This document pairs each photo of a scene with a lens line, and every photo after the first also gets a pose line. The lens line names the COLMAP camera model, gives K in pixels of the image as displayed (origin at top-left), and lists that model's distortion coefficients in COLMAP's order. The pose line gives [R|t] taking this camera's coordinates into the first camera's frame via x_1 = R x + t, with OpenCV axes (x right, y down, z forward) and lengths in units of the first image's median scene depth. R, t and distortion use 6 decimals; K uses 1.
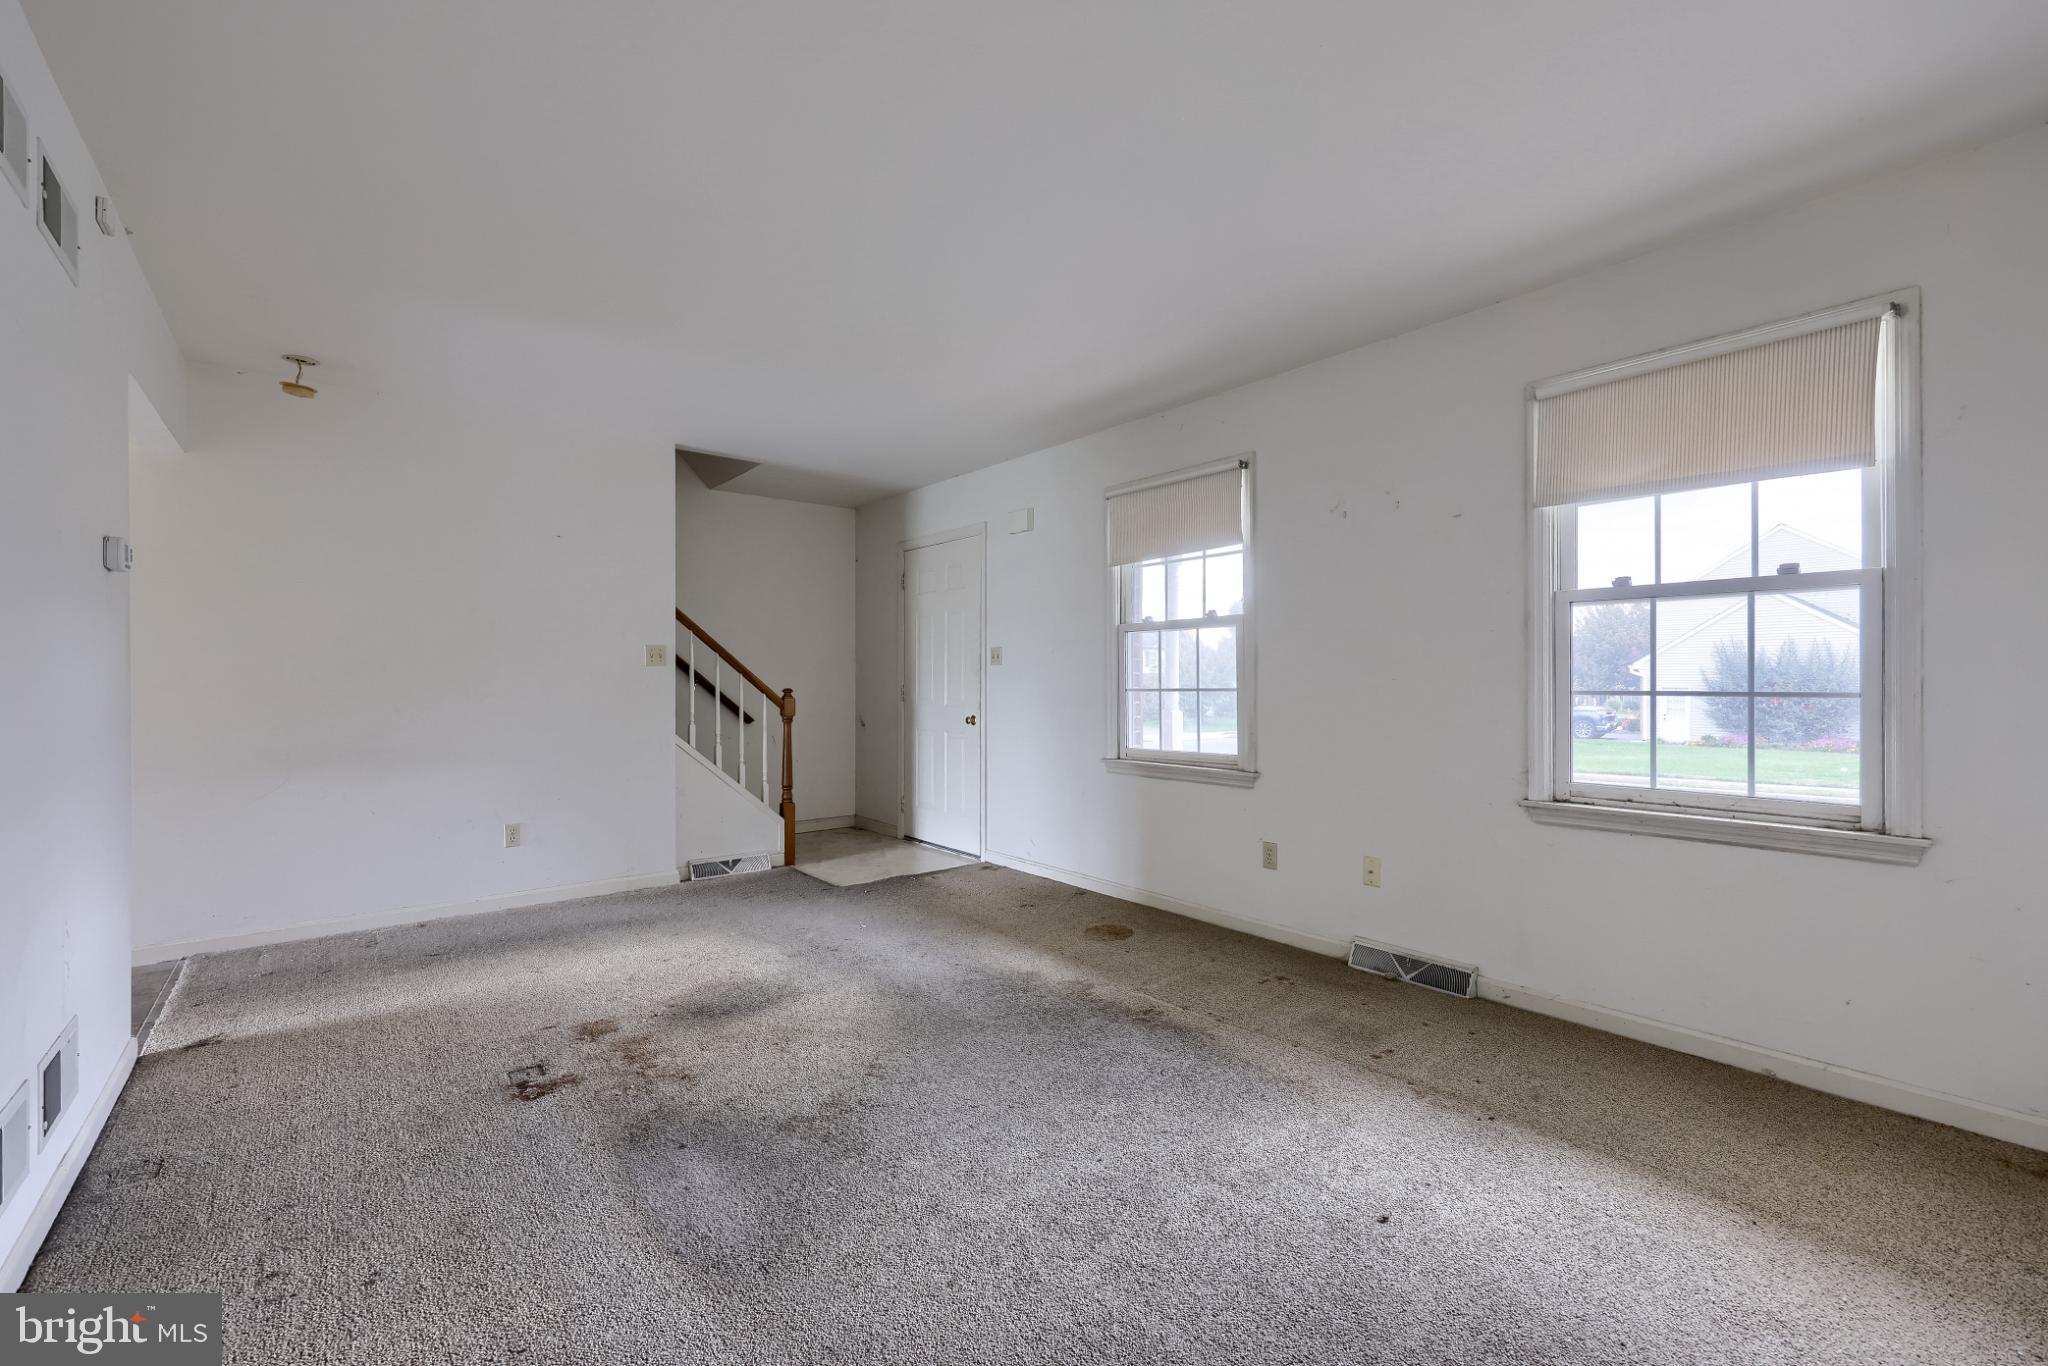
lens RADIAL K [[845.0, 0, 1012.5], [0, 845.0, 692.6], [0, 0, 1]] dist [0.001428, 0.000308]
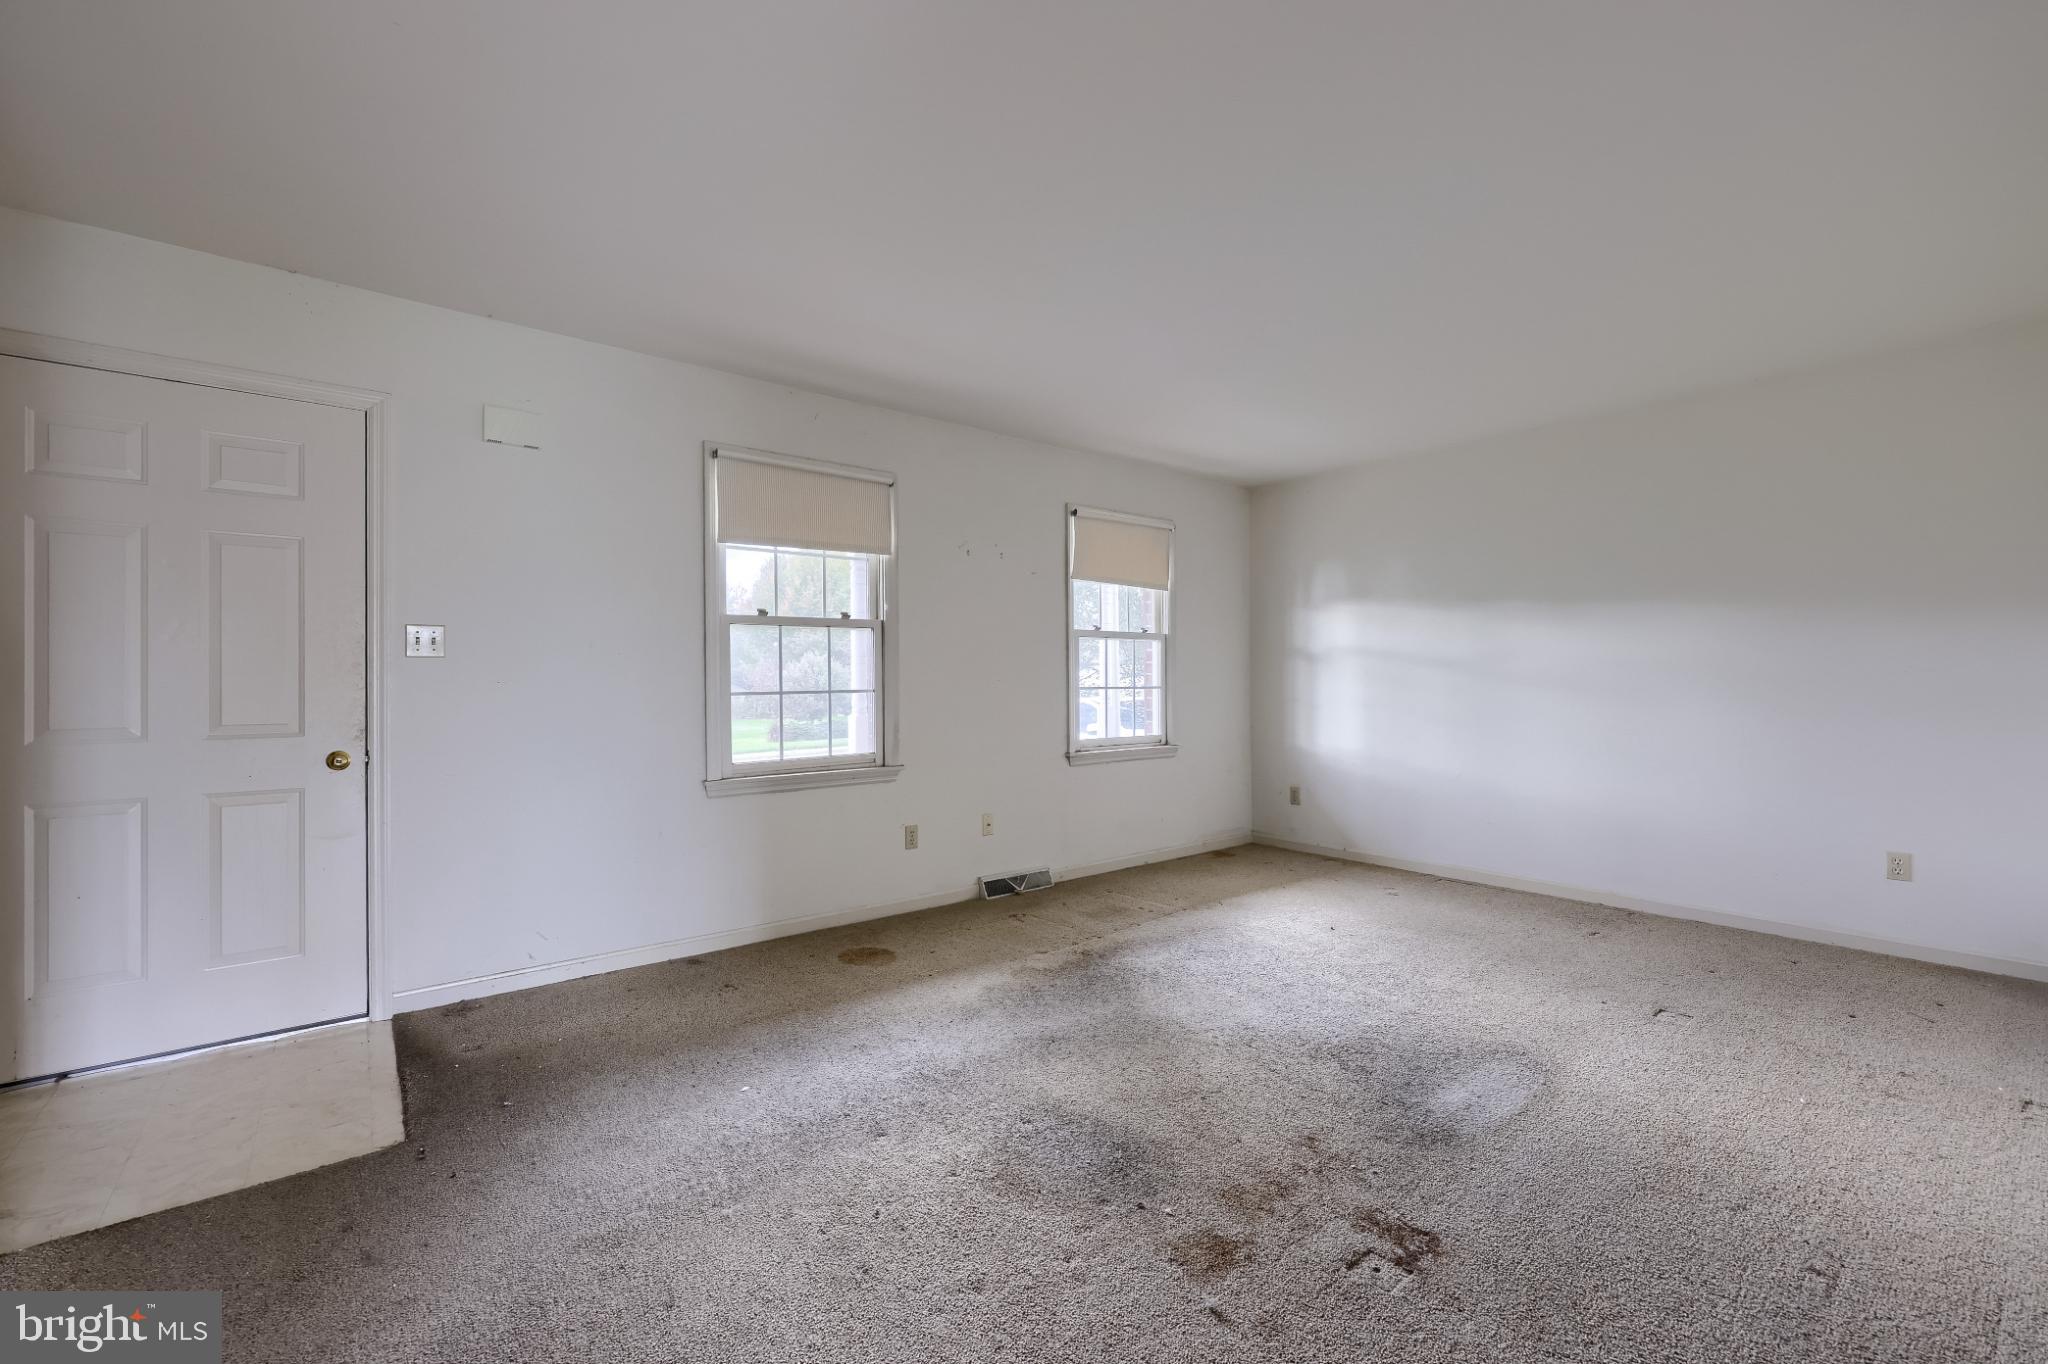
lens RADIAL K [[836.1, 0, 1035.5], [0, 836.1, 677.6], [0, 0, 1]] dist [0.002126, 0.000415]
pose [[0.001759, 0.011149, 0.999936, -0.677679], [0.022833, 0.999677, -0.011186, -0.003100], [-0.999738, 0.022851, 0.001504, 0.692388]]
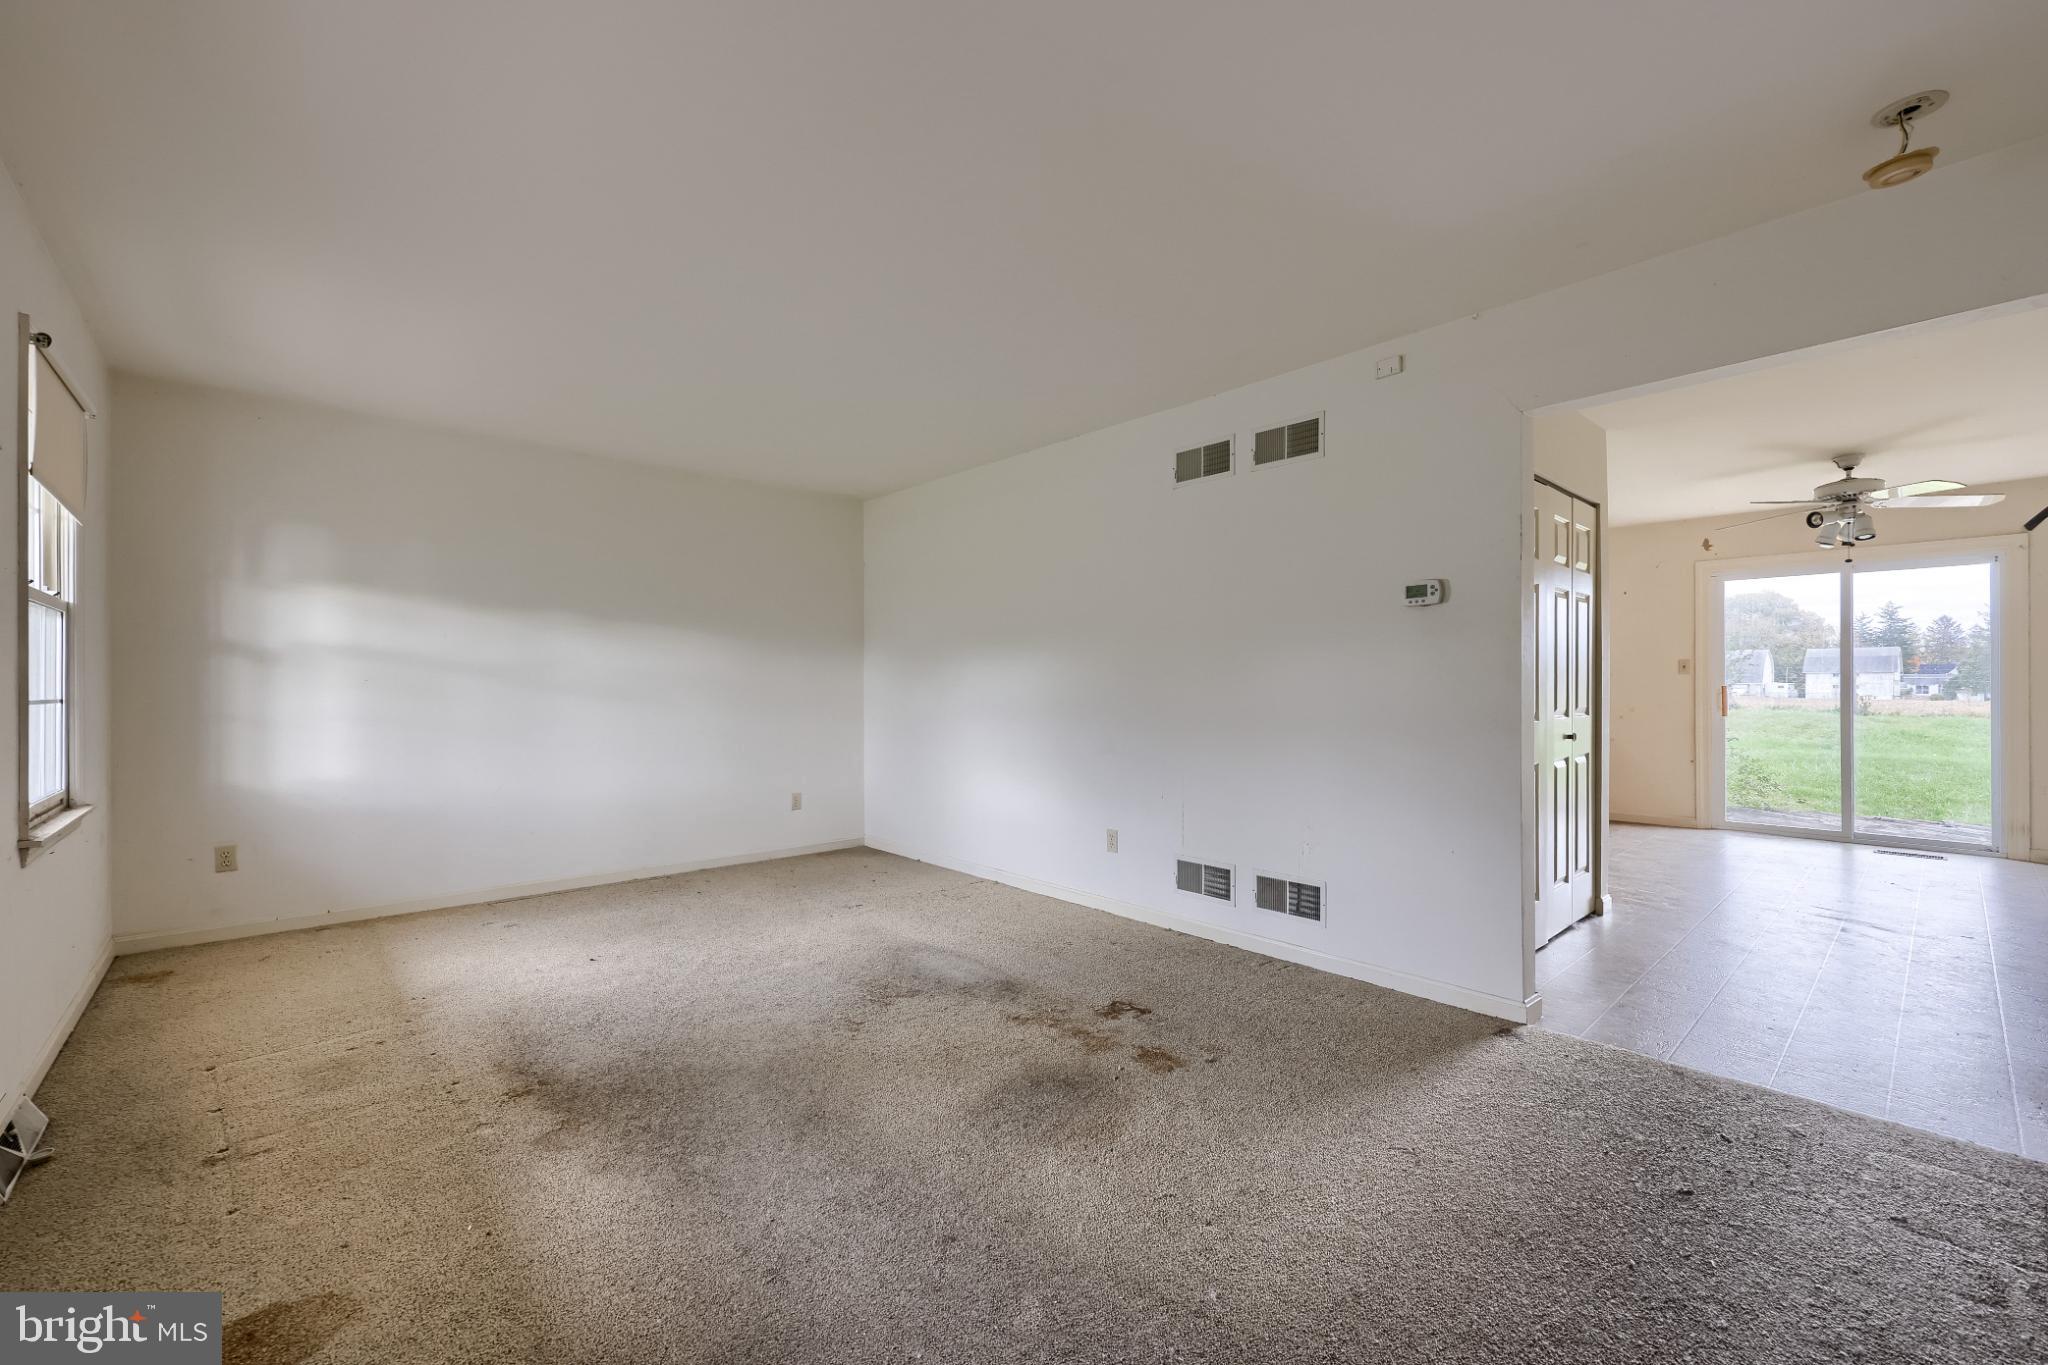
lens RADIAL K [[832.7, 0, 1004.1], [0, 832.7, 687.7], [0, 0, 1]] dist [0.001524, 0.000477]
pose [[-0.999382, 0.004739, -0.034825, -0.182637], [0.004039, 0.999789, 0.020145, -0.018684], [0.034914, 0.019992, -0.999190, 1.183733]]
